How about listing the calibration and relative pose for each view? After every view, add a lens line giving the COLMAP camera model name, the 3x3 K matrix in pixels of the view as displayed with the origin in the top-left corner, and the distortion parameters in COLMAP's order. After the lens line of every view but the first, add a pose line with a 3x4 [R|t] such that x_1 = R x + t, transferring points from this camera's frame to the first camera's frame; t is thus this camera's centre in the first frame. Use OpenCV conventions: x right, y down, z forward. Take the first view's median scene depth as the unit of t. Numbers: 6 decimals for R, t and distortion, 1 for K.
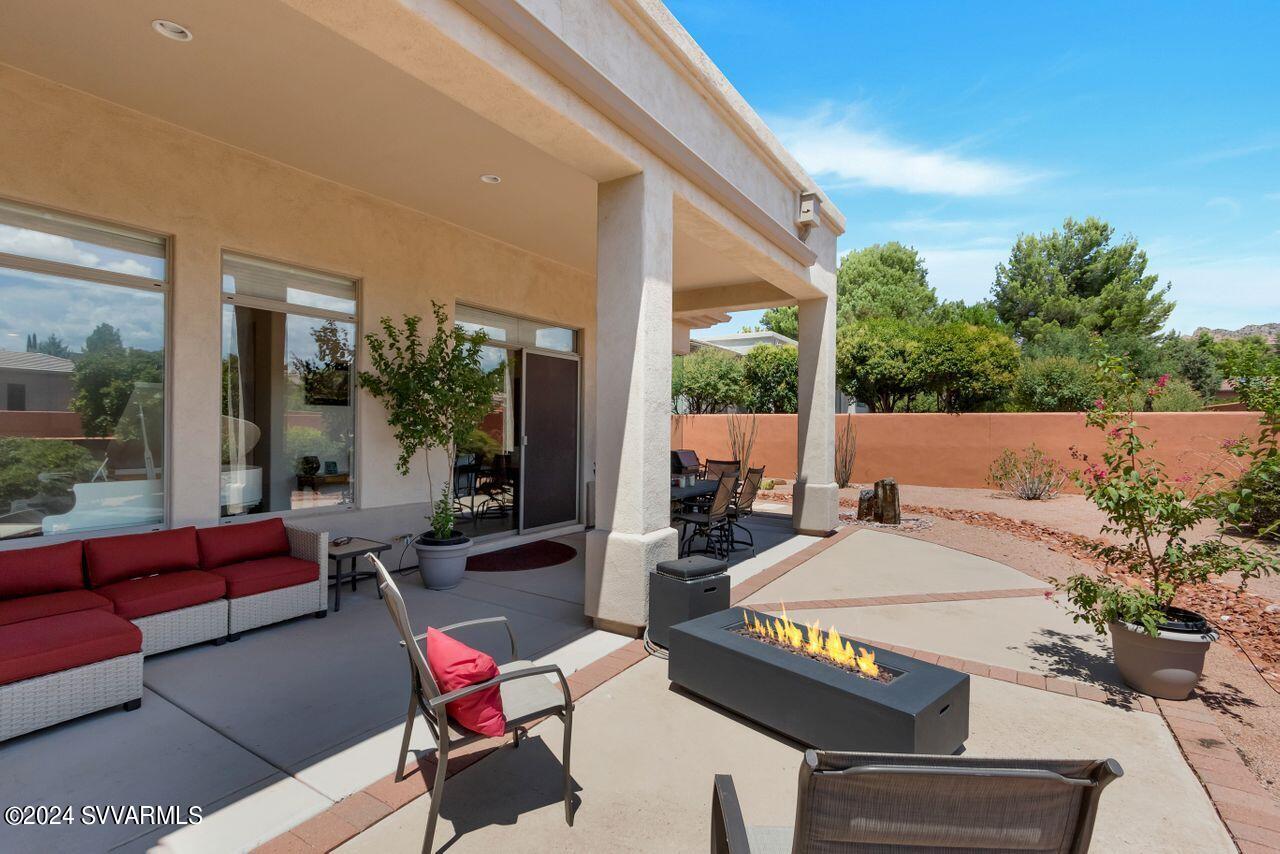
lens RADIAL K [[598.0, 0, 647.4], [0, 598.0, 419.6], [0, 0, 1]] dist [-0.001010, 0.000278]
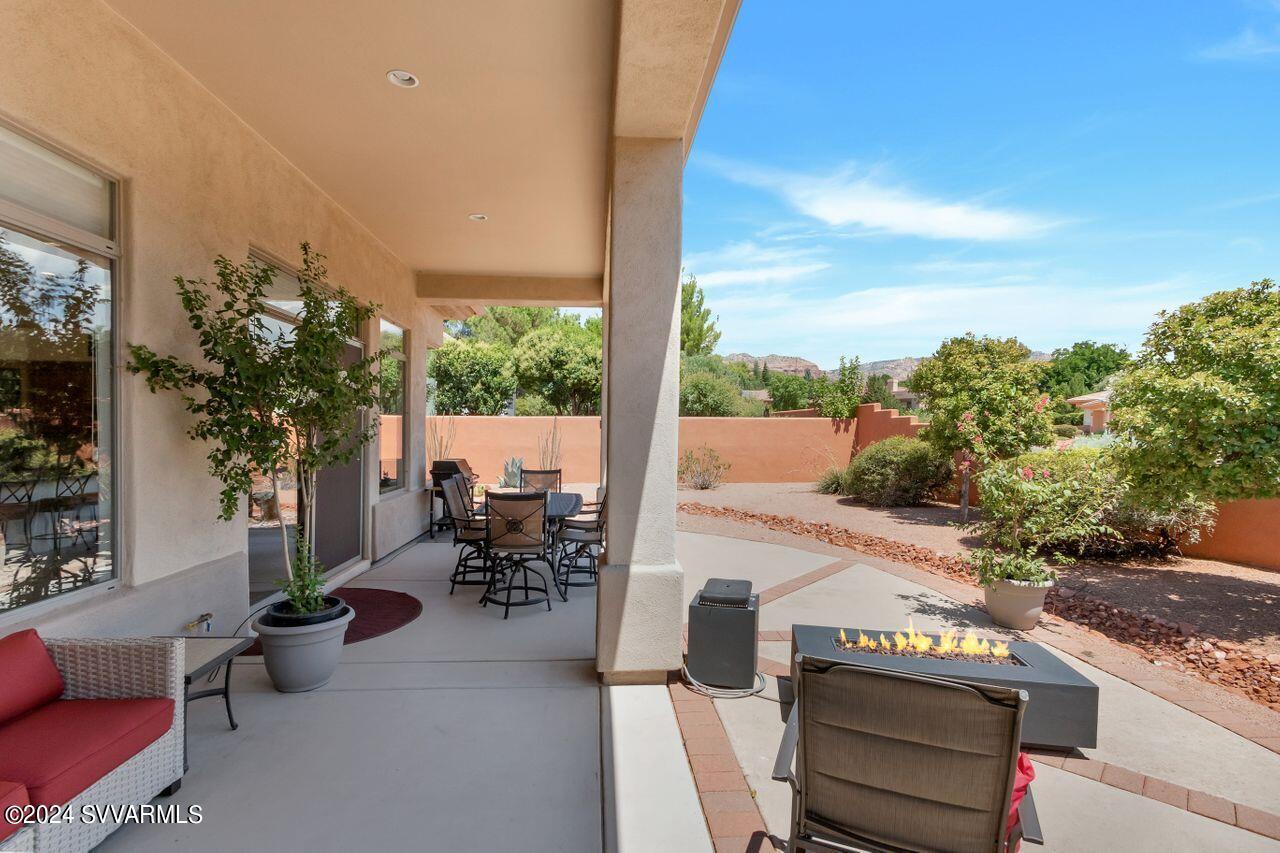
lens RADIAL K [[598.0, 0, 645.0], [0, 598.0, 435.8], [0, 0, 1]] dist [-0.001010, 0.000278]
pose [[0.809776, -0.012110, 0.586615, -0.424414], [-0.003383, 0.999674, 0.025307, -0.010751], [-0.586730, -0.022478, 0.809471, 0.258705]]
